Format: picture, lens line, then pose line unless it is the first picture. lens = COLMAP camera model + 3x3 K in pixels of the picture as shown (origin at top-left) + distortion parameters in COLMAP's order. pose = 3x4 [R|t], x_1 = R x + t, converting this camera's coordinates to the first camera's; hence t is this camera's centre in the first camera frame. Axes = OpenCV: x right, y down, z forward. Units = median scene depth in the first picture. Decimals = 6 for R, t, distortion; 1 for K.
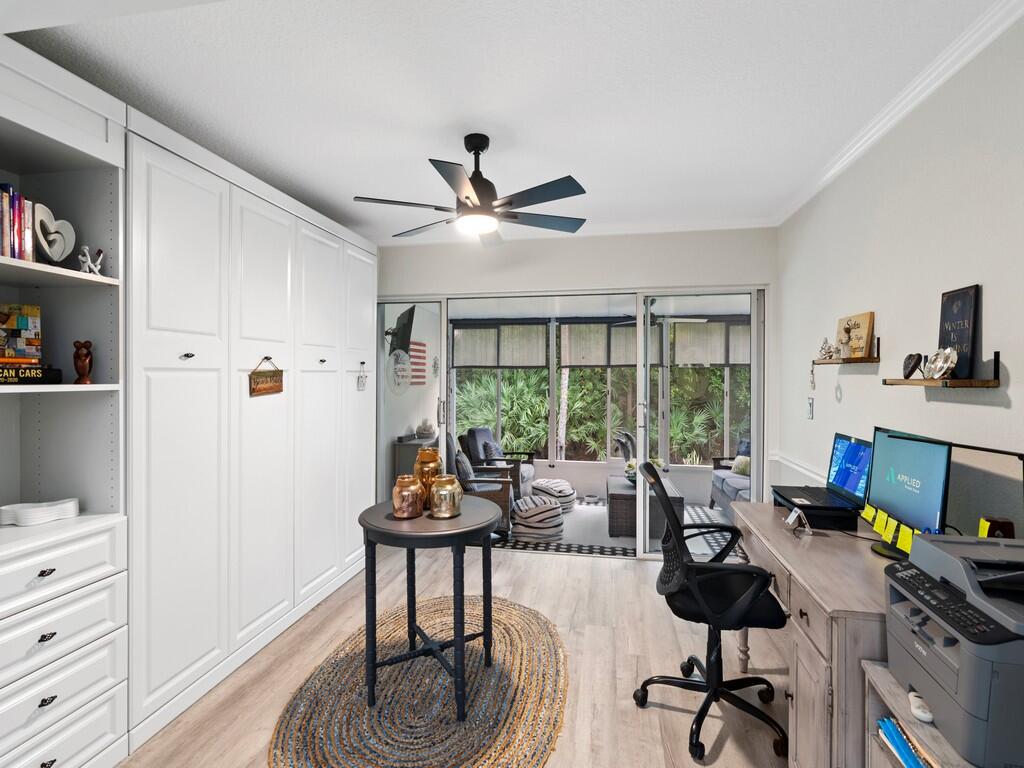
lens RADIAL K [[502.6, 0, 512.3], [0, 502.6, 381.9], [0, 0, 1]] dist [0.002022, -0.010371]
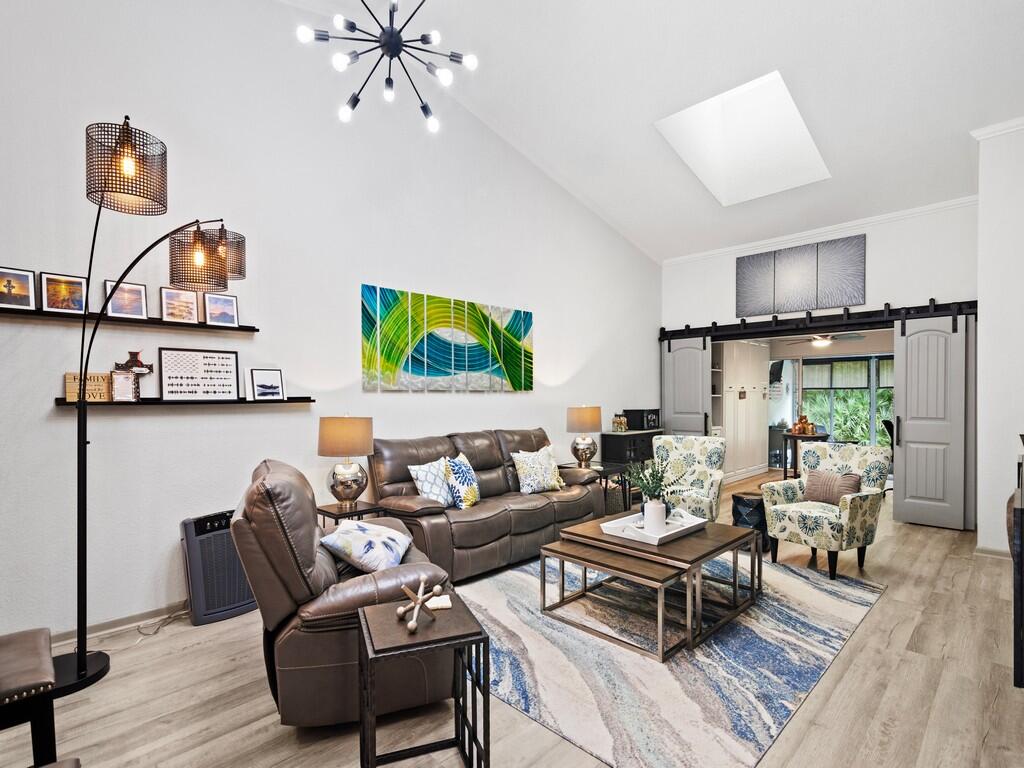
lens RADIAL K [[512.7, 0, 511.6], [0, 512.7, 393.9], [0, 0, 1]] dist [0.000452, -0.011657]
pose [[0.830086, -0.000327, -0.557636, 0.042586], [-0.009271, 0.999854, -0.014387, 0.023514], [0.557559, 0.017112, 0.829961, -1.091737]]
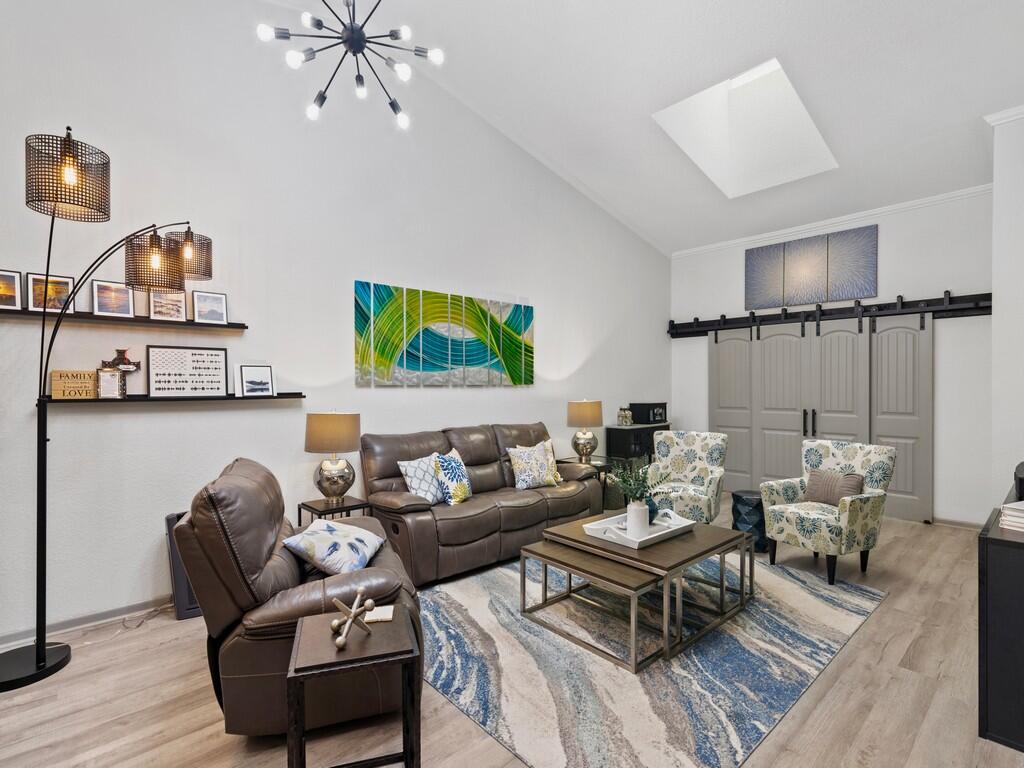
lens RADIAL K [[502.6, 0, 512.3], [0, 502.6, 381.9], [0, 0, 1]] dist [0.002022, -0.010371]
pose [[0.804676, -0.000171, -0.593715, 0.086314], [-0.012745, 0.999765, -0.017562, 0.008059], [0.593578, 0.021699, 0.804484, -1.025391]]
